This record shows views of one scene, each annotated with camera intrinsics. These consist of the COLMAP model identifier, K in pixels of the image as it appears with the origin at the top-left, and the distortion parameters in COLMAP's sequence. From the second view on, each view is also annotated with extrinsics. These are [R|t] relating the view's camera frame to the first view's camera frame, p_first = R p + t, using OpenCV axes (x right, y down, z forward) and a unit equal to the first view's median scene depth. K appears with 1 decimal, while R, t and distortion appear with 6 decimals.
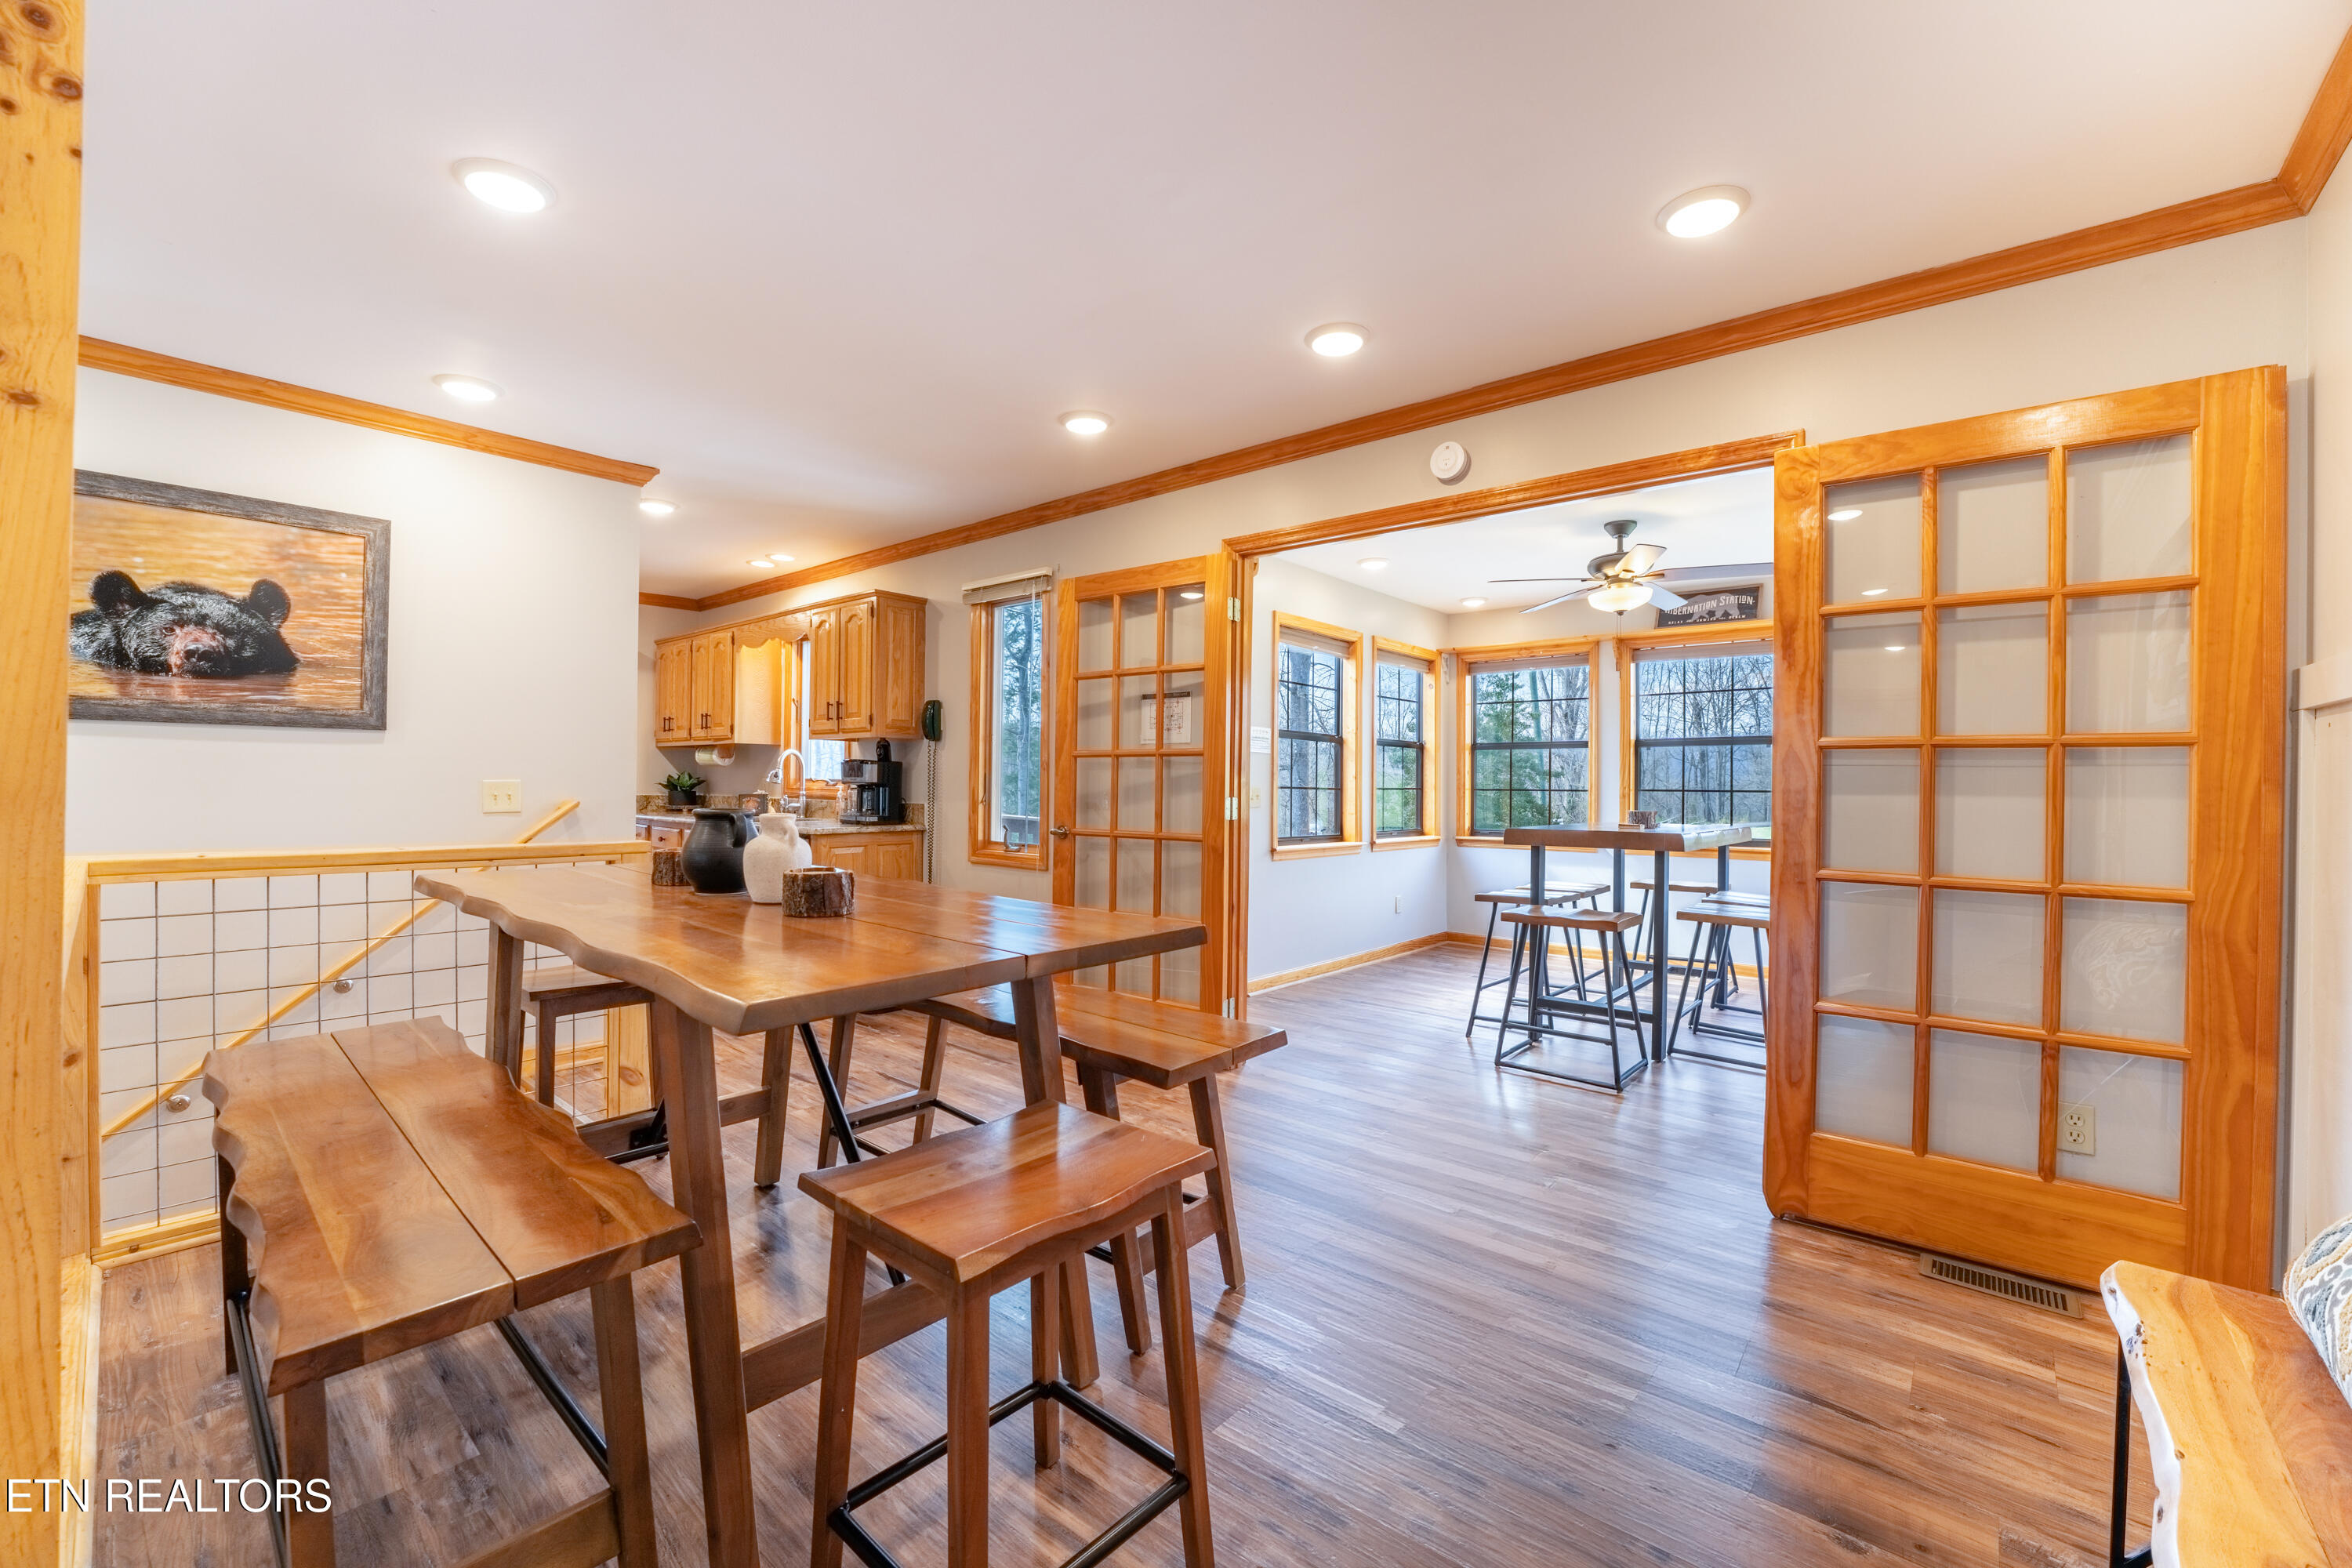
lens RADIAL K [[955.6, 0, 1182.3], [0, 955.6, 782.9], [0, 0, 1]] dist [-0.030488, 0.003790]
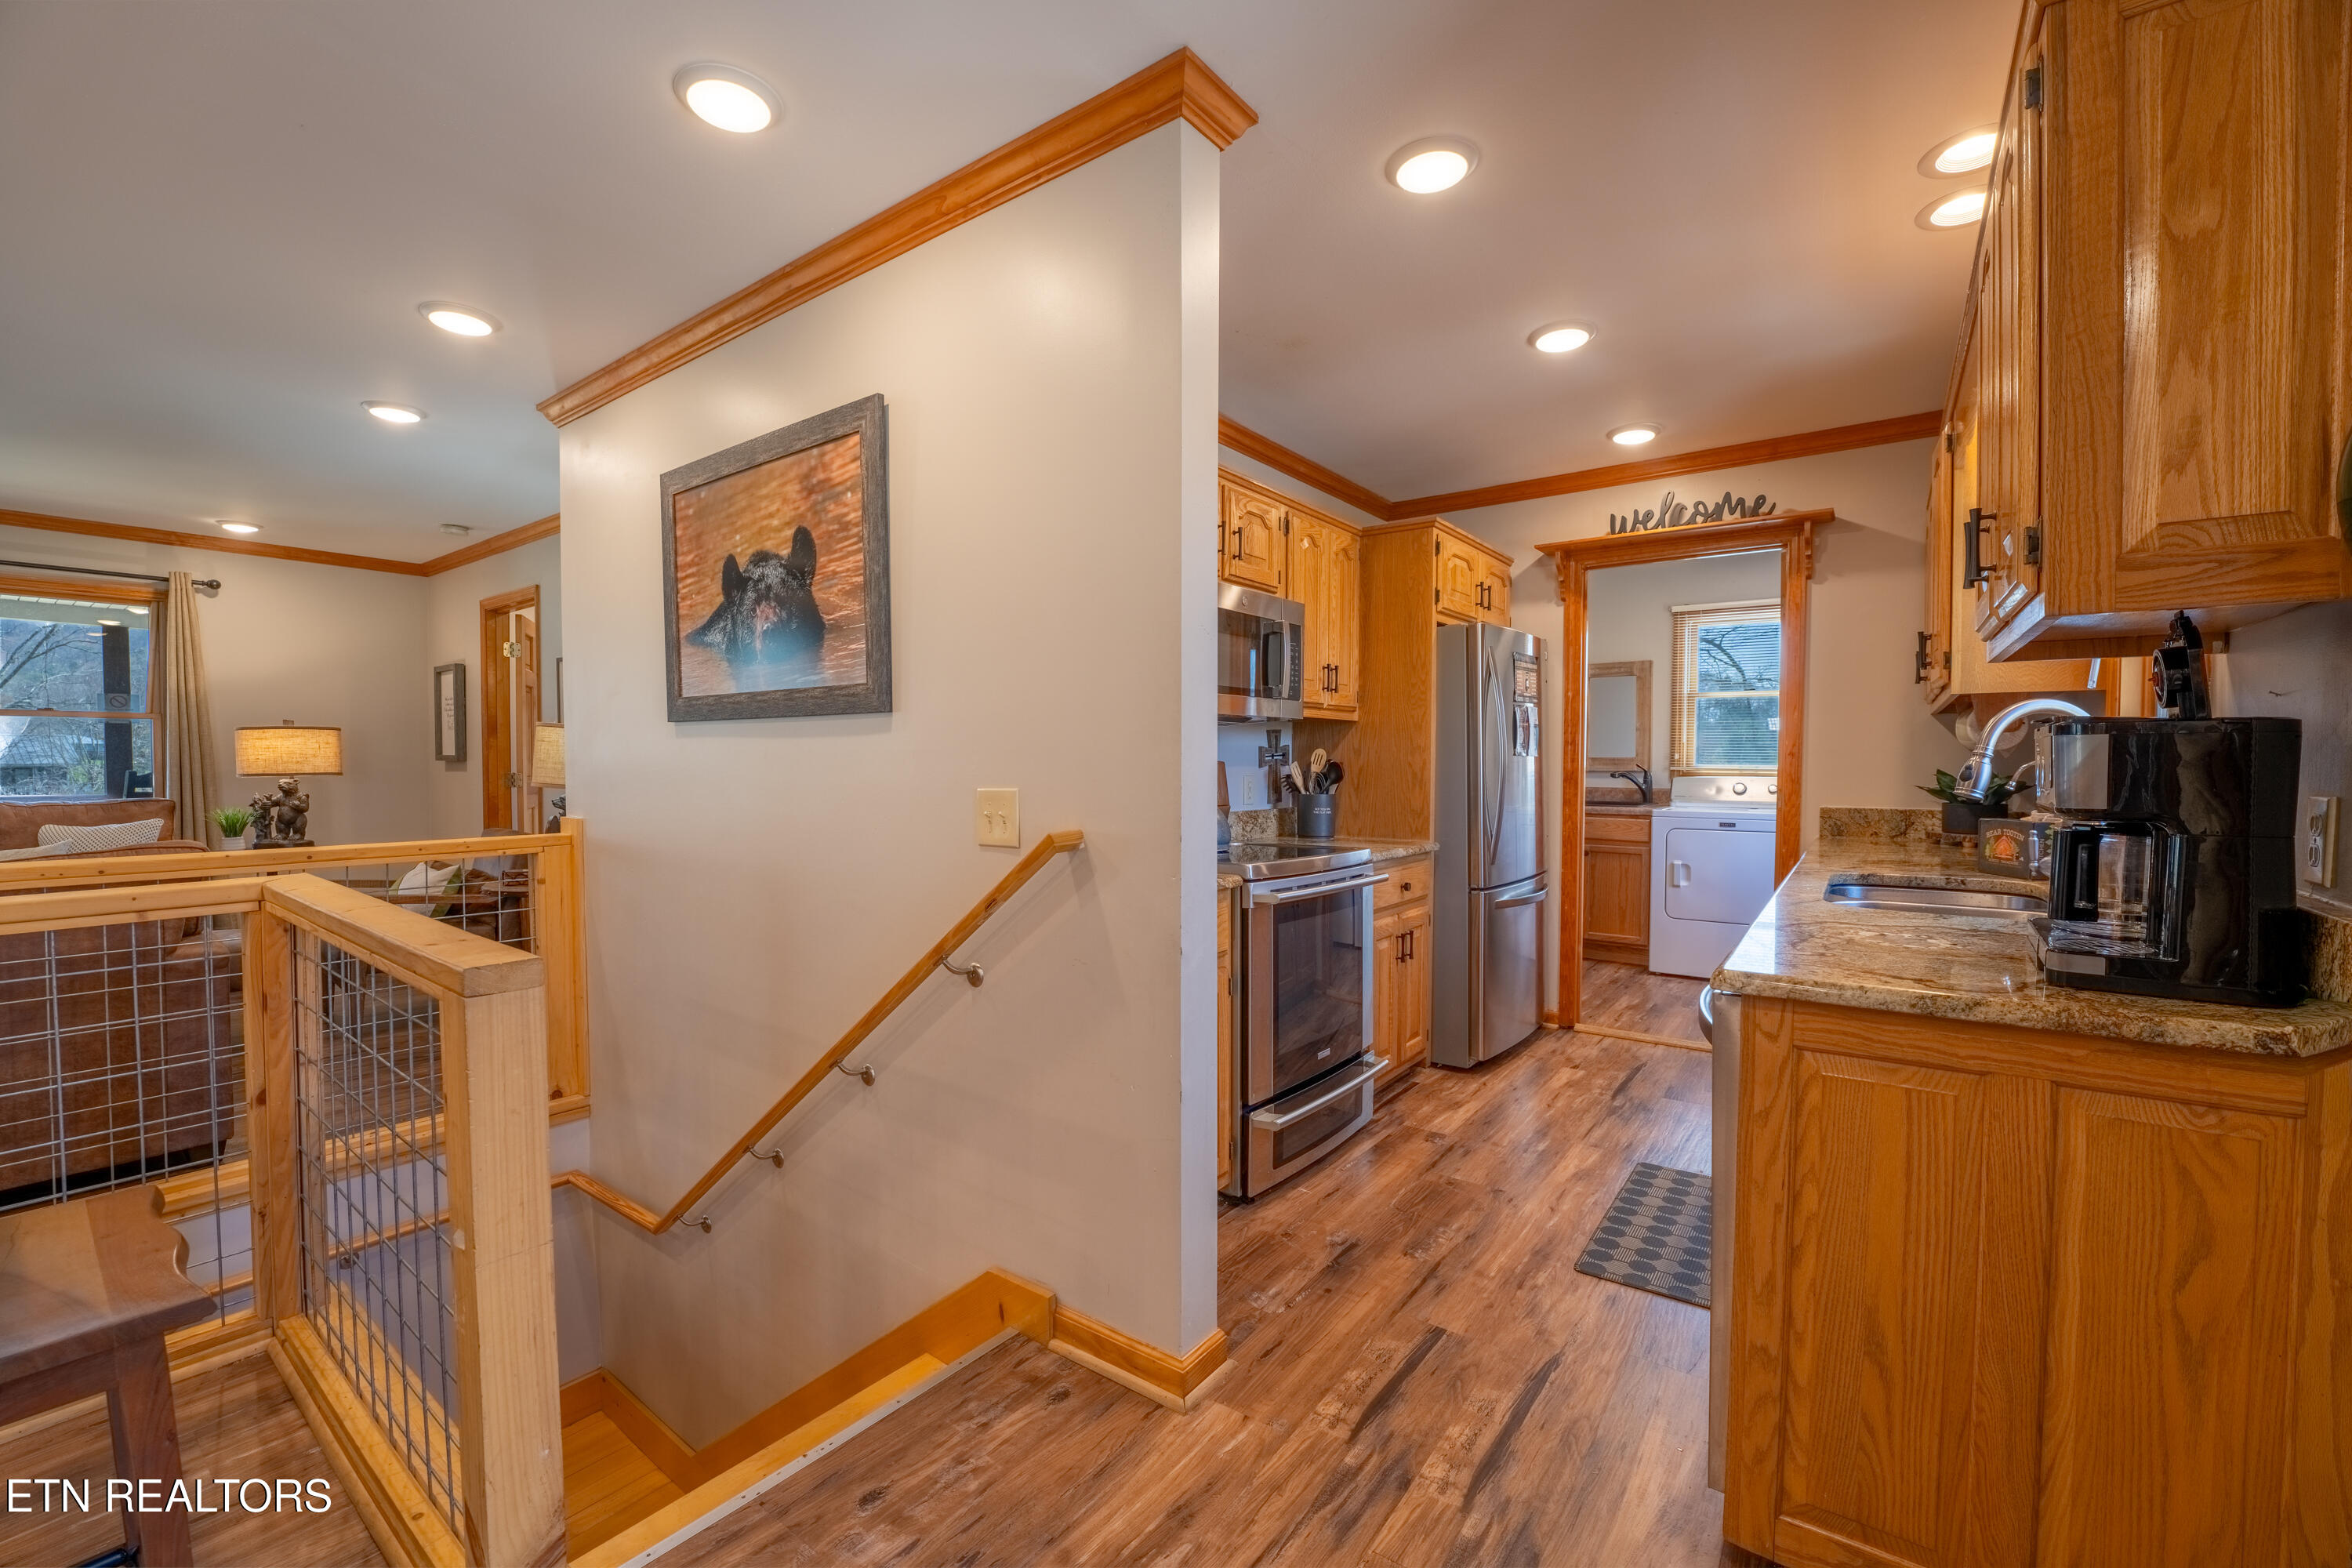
lens RADIAL K [[955.6, 0, 1171.1], [0, 955.6, 783.7], [0, 0, 1]] dist [-0.030488, 0.003790]
pose [[0.059702, 0.014026, -0.998118, -0.119219], [-0.001984, 0.999901, 0.013933, -0.011096], [0.998214, 0.001148, 0.059724, 0.853860]]
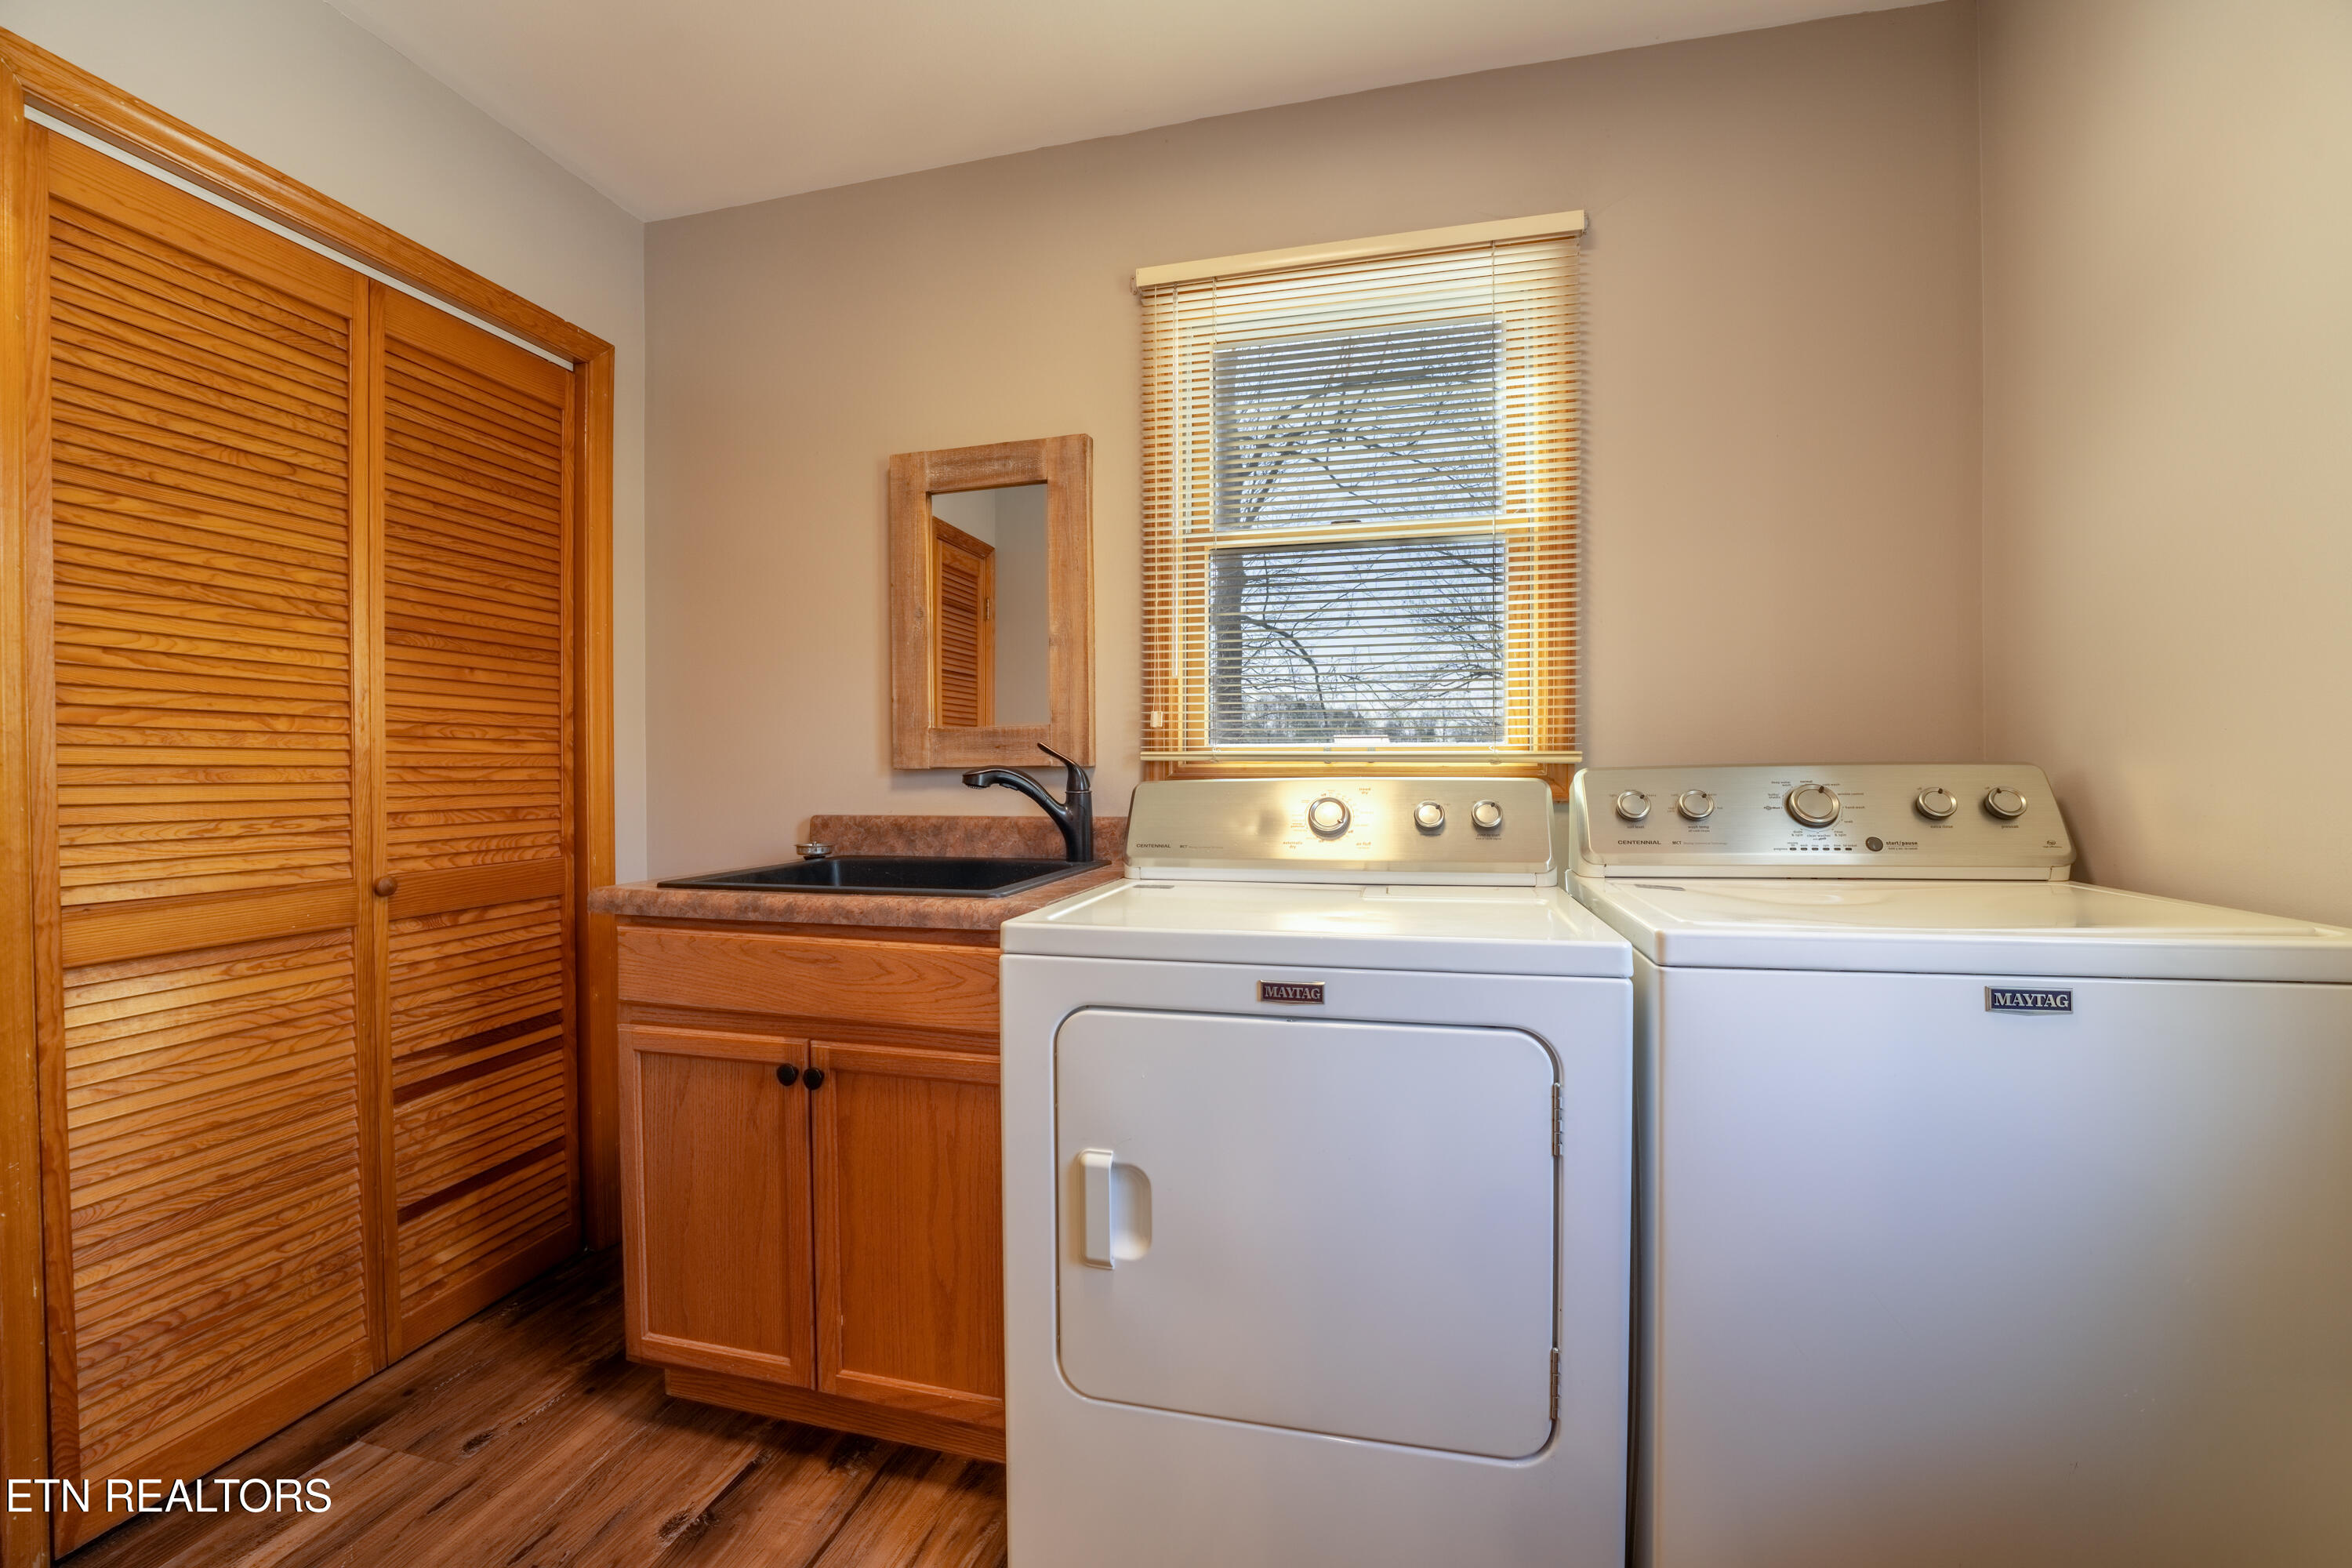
lens RADIAL K [[955.6, 0, 1162.7], [0, 955.6, 787.6], [0, 0, 1]] dist [-0.030488, 0.003790]
pose [[0.432295, -0.001028, -0.901731, -0.971173], [0.011310, 0.999927, 0.004283, -0.002994], [0.901661, -0.012050, 0.432275, 1.430152]]
